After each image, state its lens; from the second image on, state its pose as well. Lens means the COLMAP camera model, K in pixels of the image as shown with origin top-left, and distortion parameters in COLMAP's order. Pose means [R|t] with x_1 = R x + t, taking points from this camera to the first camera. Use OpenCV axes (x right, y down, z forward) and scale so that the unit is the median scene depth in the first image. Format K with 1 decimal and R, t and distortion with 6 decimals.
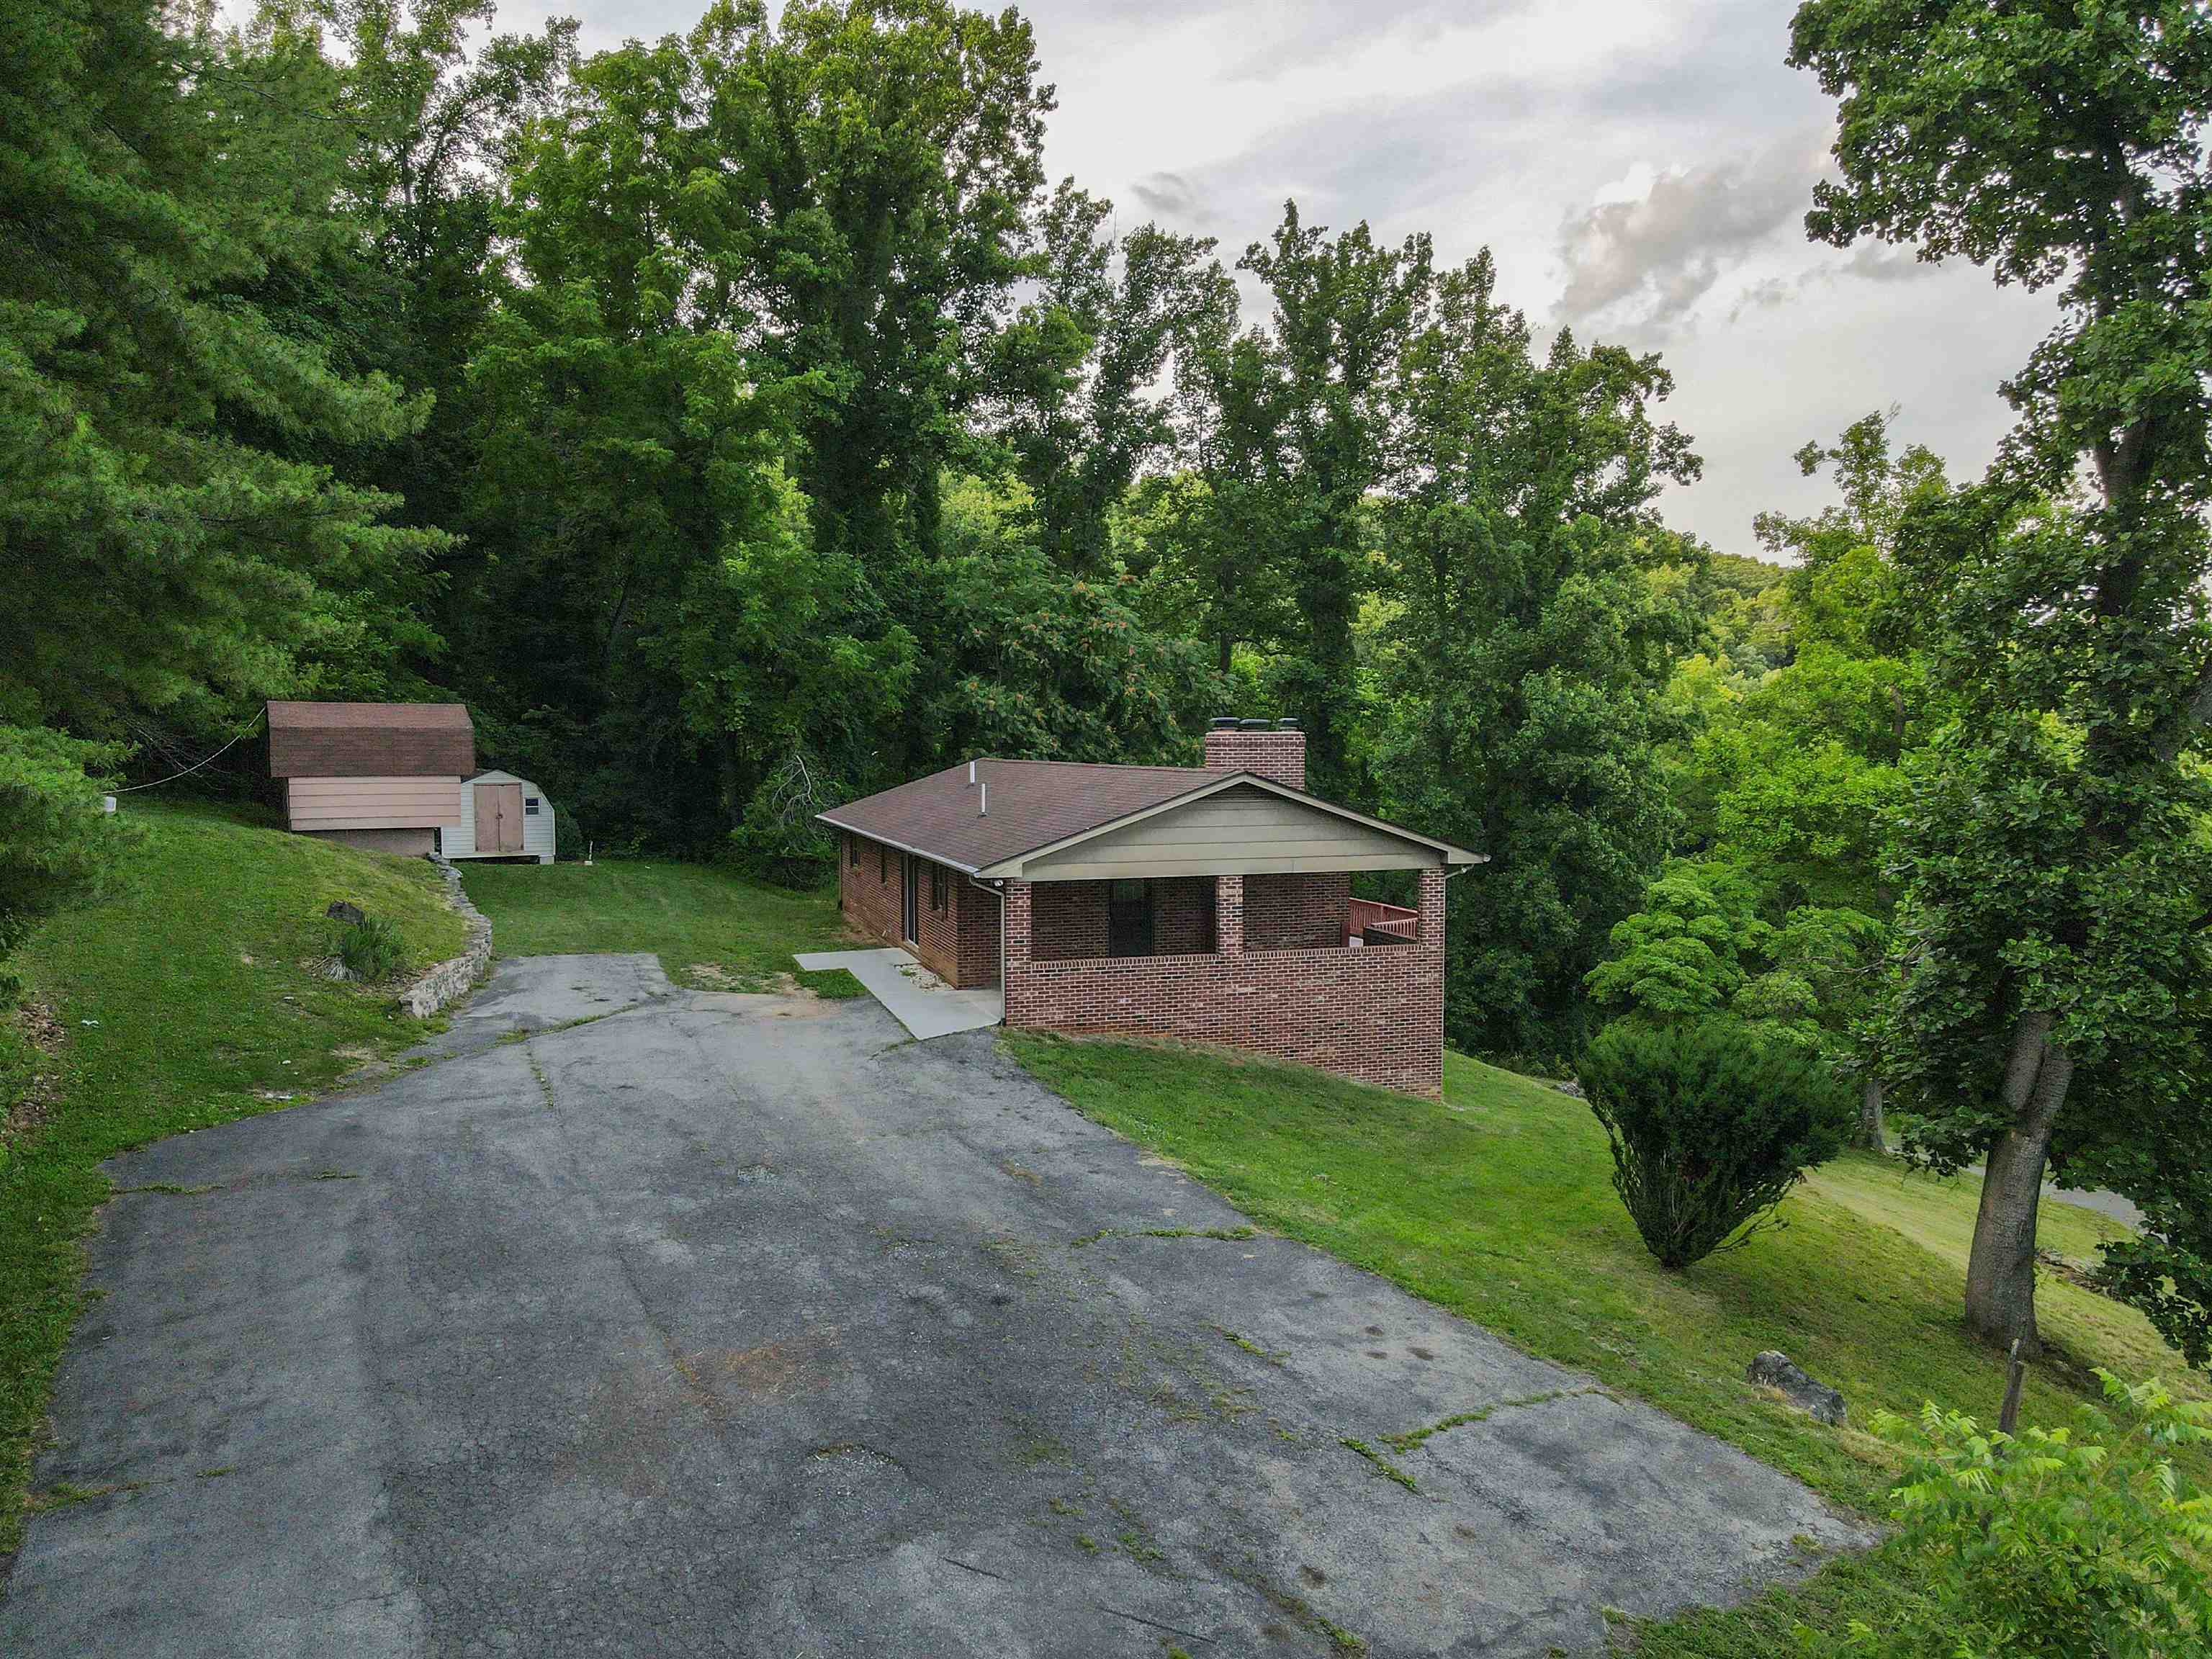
lens RADIAL K [[1518.9, 0, 1106.0], [0, 1518.9, 829.5], [0, 0, 1]] dist [0.022027, -0.000766]
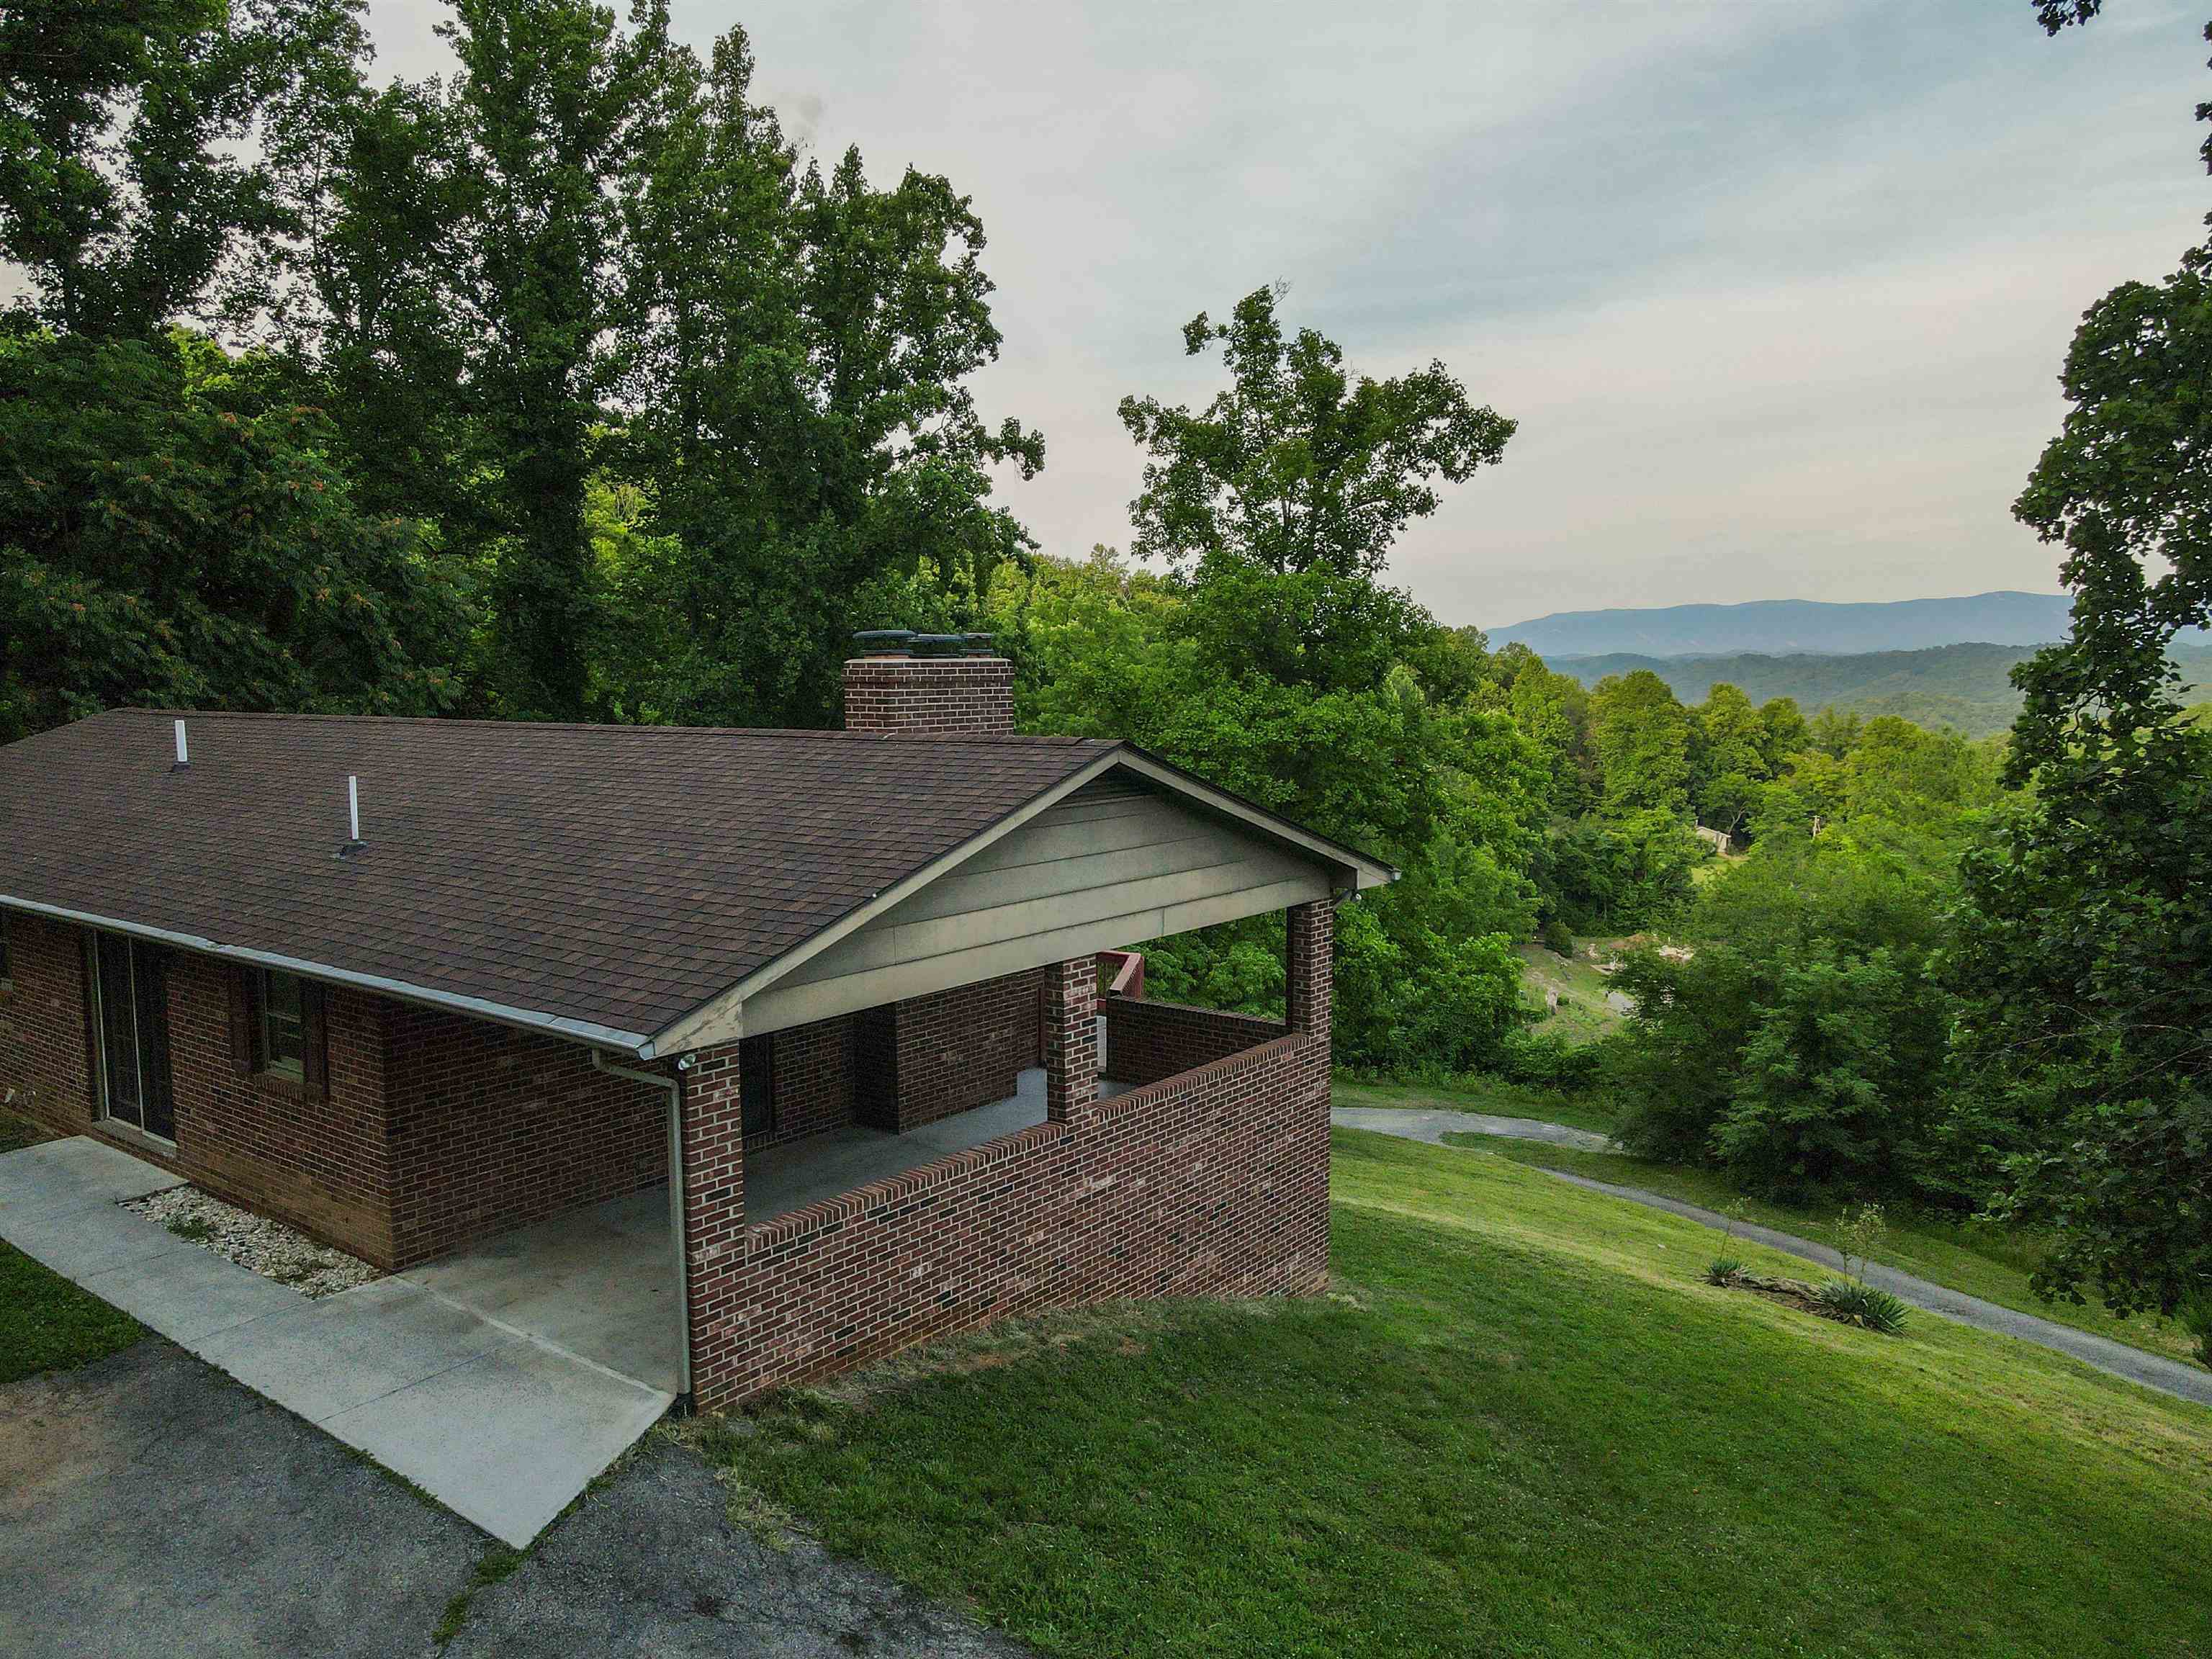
lens RADIAL K [[1609.3, 0, 1106.0], [0, 1609.3, 829.5], [0, 0, 1]] dist [0.027080, -0.005677]
pose [[0.835746, -0.062495, 0.545549, -0.088621], [0.039513, 0.997771, 0.053767, -0.017838], [-0.547693, -0.023379, 0.836353, 0.269199]]
